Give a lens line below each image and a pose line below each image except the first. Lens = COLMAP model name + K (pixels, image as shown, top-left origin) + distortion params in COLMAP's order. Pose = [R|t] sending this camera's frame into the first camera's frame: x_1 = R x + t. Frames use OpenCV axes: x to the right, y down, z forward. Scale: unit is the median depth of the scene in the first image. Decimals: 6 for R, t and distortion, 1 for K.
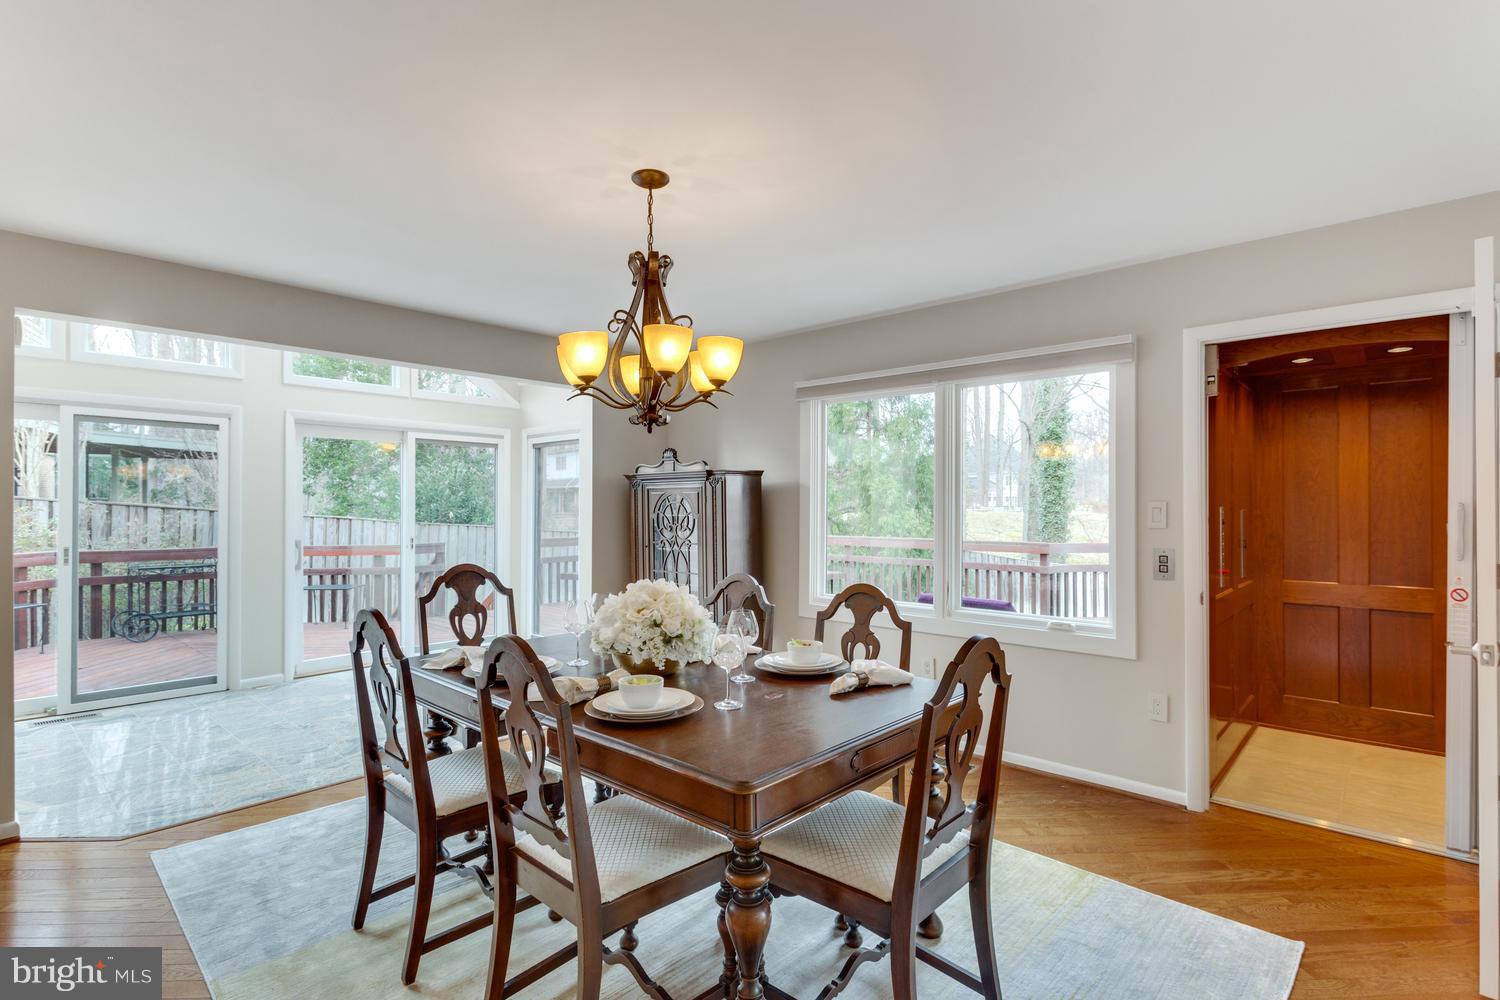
lens RADIAL K [[725.3, 0, 747.1], [0, 725.3, 505.8], [0, 0, 1]] dist [-0.002922, -0.000974]
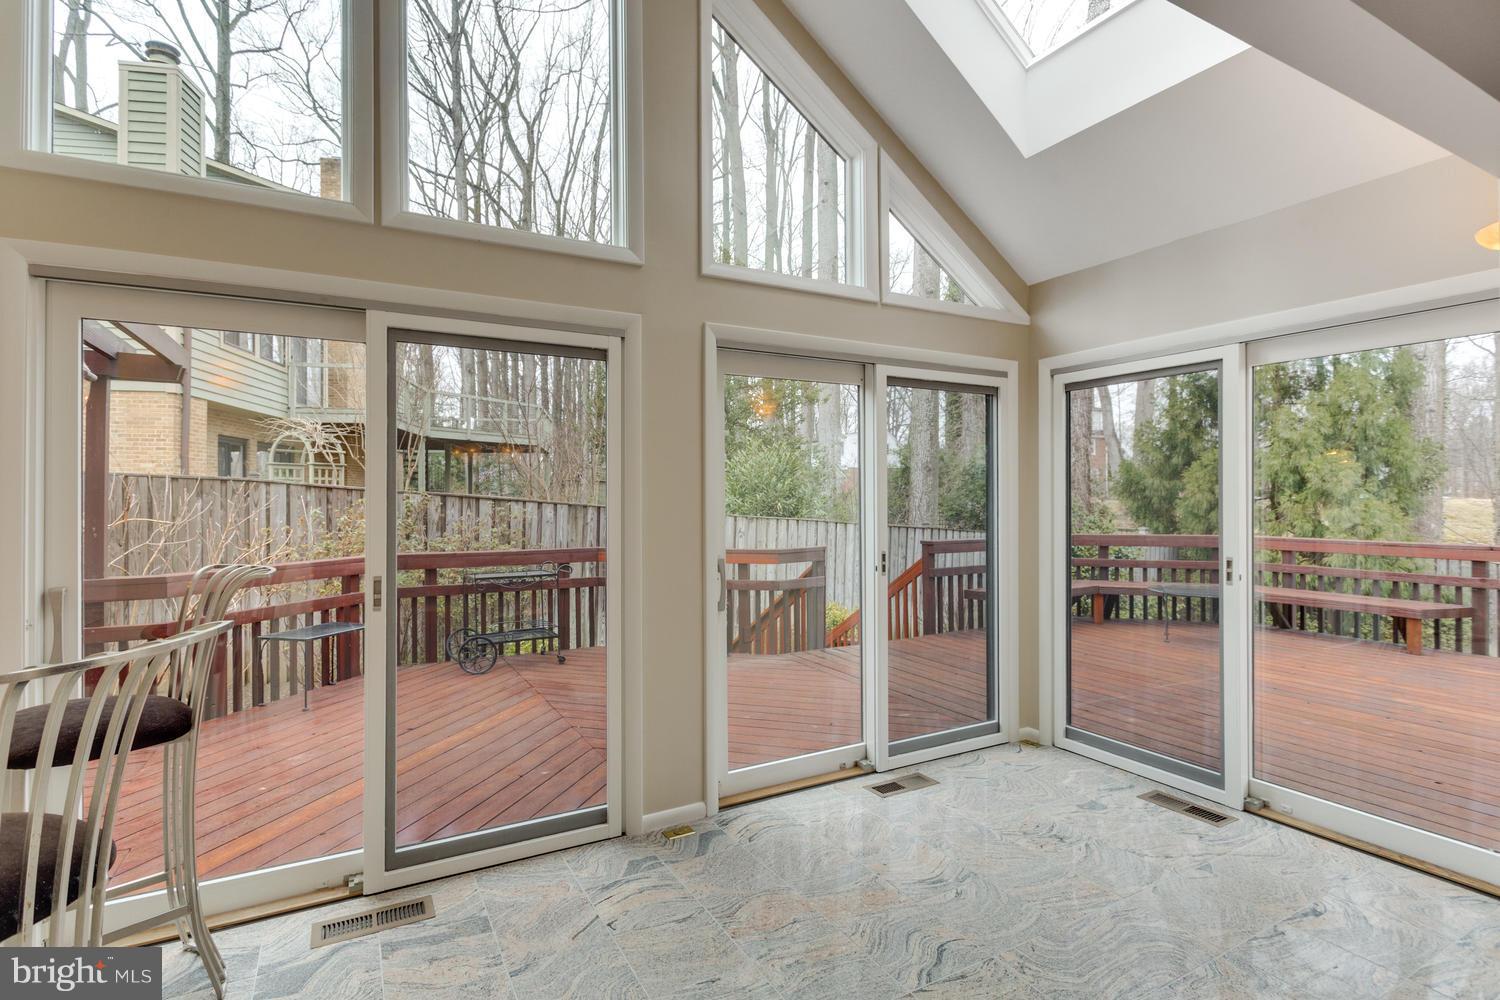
lens RADIAL K [[721.8, 0, 748.0], [0, 721.8, 496.9], [0, 0, 1]] dist [0.001823, 0.000034]
pose [[0.948099, -0.003247, -0.317959, -0.290734], [0.004060, 0.999990, 0.001894, -0.000433], [0.317950, -0.003086, 0.948103, 0.329580]]
